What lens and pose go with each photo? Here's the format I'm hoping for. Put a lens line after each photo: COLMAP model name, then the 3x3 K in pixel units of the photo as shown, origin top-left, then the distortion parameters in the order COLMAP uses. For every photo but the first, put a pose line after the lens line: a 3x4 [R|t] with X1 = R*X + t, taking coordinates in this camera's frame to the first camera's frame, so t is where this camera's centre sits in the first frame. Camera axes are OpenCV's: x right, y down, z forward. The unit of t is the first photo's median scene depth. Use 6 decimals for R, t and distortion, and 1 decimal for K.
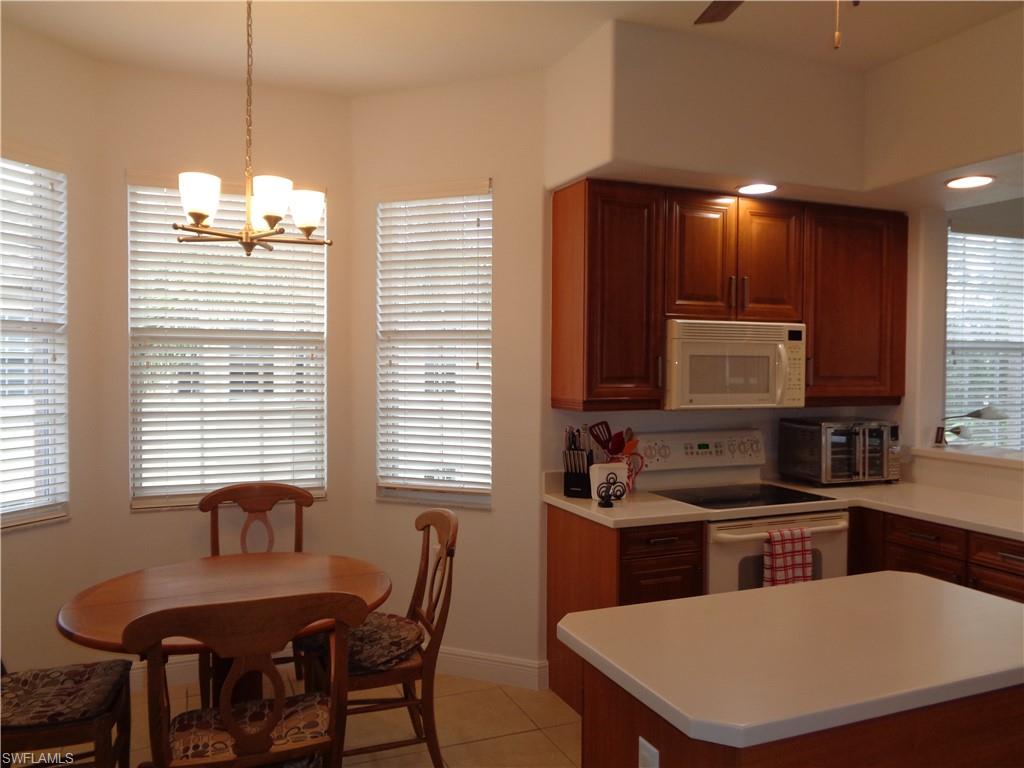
lens RADIAL K [[772.6, 0, 511.9], [0, 772.6, 383.6], [0, 0, 1]] dist [0.009449, 0.003233]
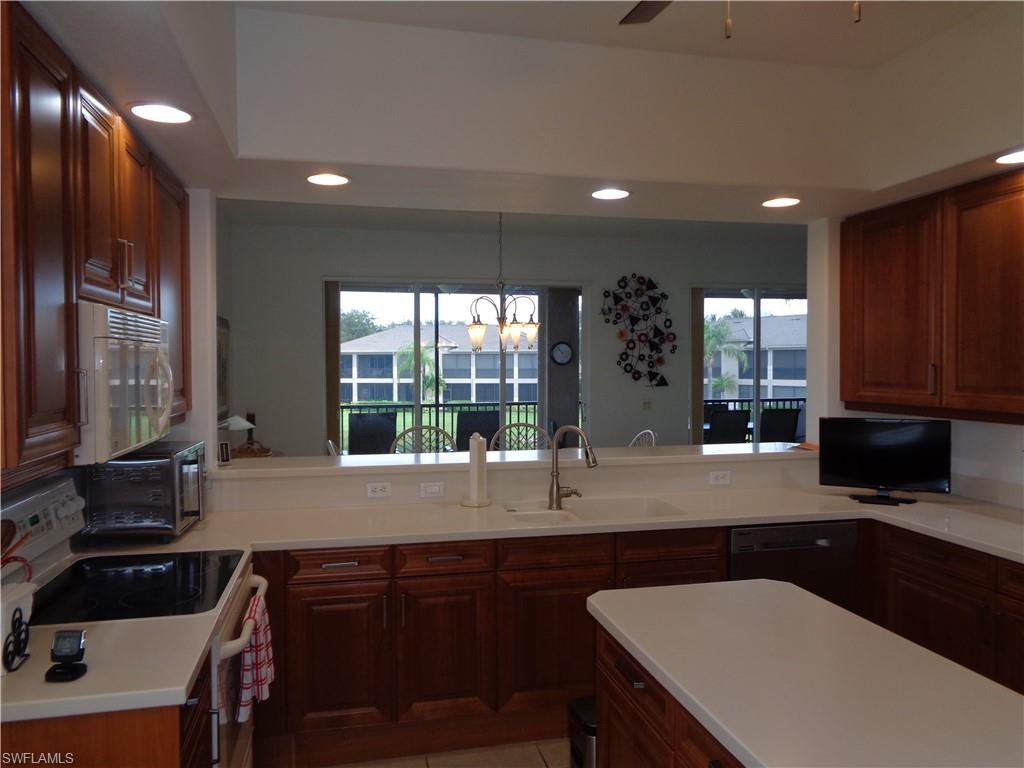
lens RADIAL K [[772.6, 0, 511.9], [0, 772.6, 383.6], [0, 0, 1]] dist [0.009449, 0.003233]
pose [[0.185519, -0.032468, 0.982104, -0.282531], [0.029836, 0.999179, 0.027397, -0.030086], [-0.982188, 0.024220, 0.186336, 0.577453]]
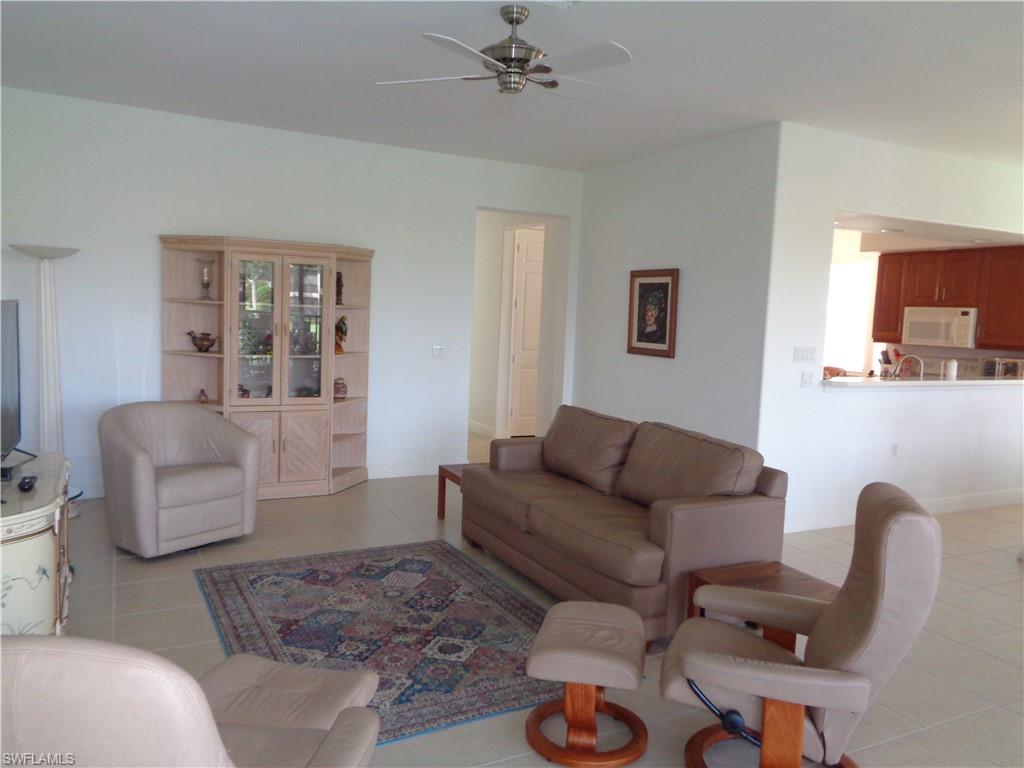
lens RADIAL K [[770.9, 0, 514.9], [0, 770.9, 383.3], [0, 0, 1]] dist [0.008089, 0.004856]
pose [[0.083943, 0.090795, -0.992325, 2.441640], [-0.063143, 0.994324, 0.085636, 0.023973], [0.994468, 0.055470, 0.089200, -0.398171]]
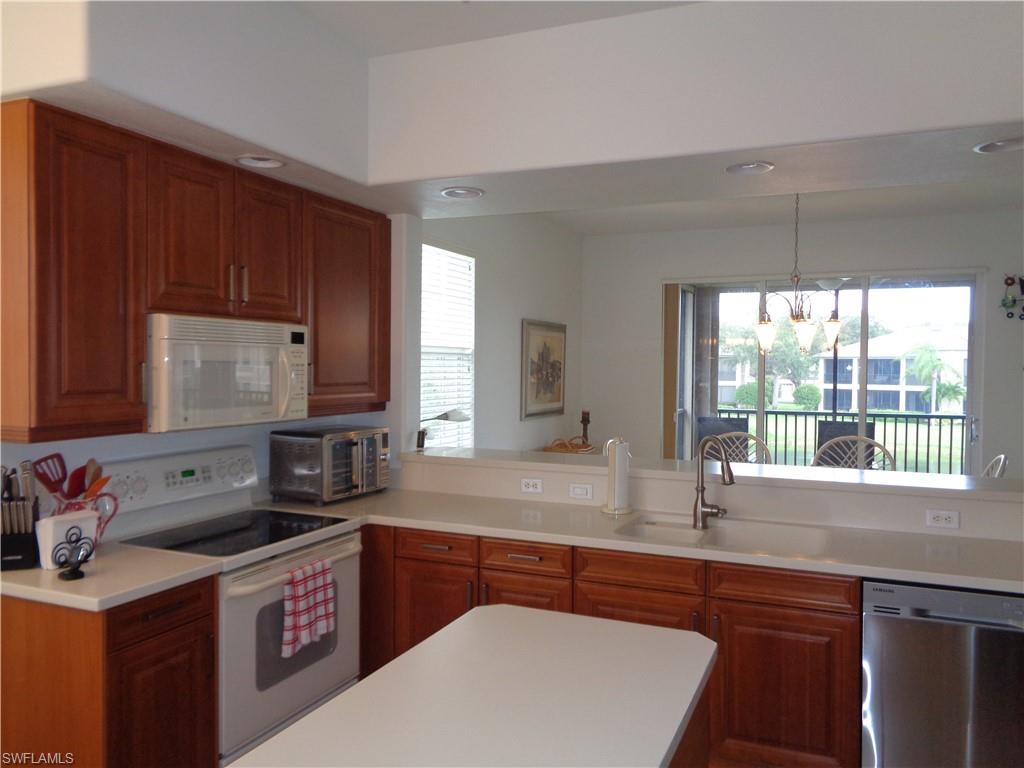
lens RADIAL K [[772.6, 0, 511.9], [0, 772.6, 383.6], [0, 0, 1]] dist [0.009449, 0.003233]
pose [[0.729451, -0.014956, 0.683870, -0.059278], [0.011536, 0.999888, 0.009563, -0.016684], [-0.683936, 0.000913, 0.729541, 0.201861]]
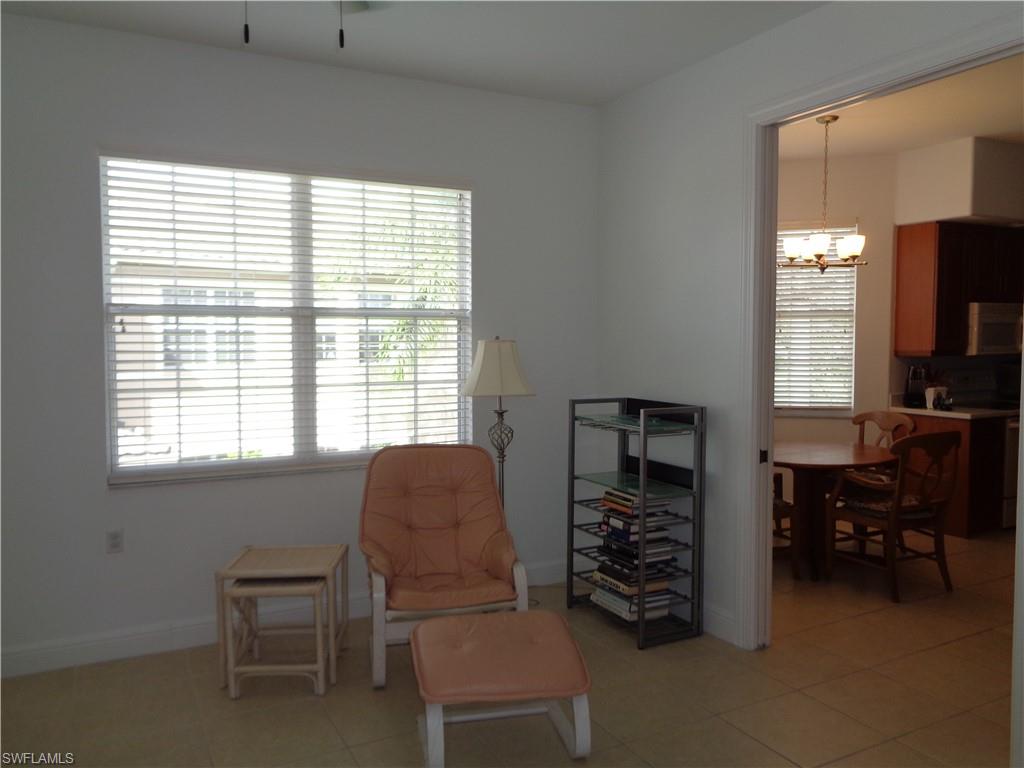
lens RADIAL K [[765.9, 0, 512.0], [0, 765.9, 384.0], [0, 0, 1]] dist [0.068017, 0.001401]
pose [[0.996831, -0.012259, 0.078600, -0.915936], [0.009512, 0.999334, 0.035227, 0.025560], [-0.078980, -0.034368, 0.996284, -0.630798]]
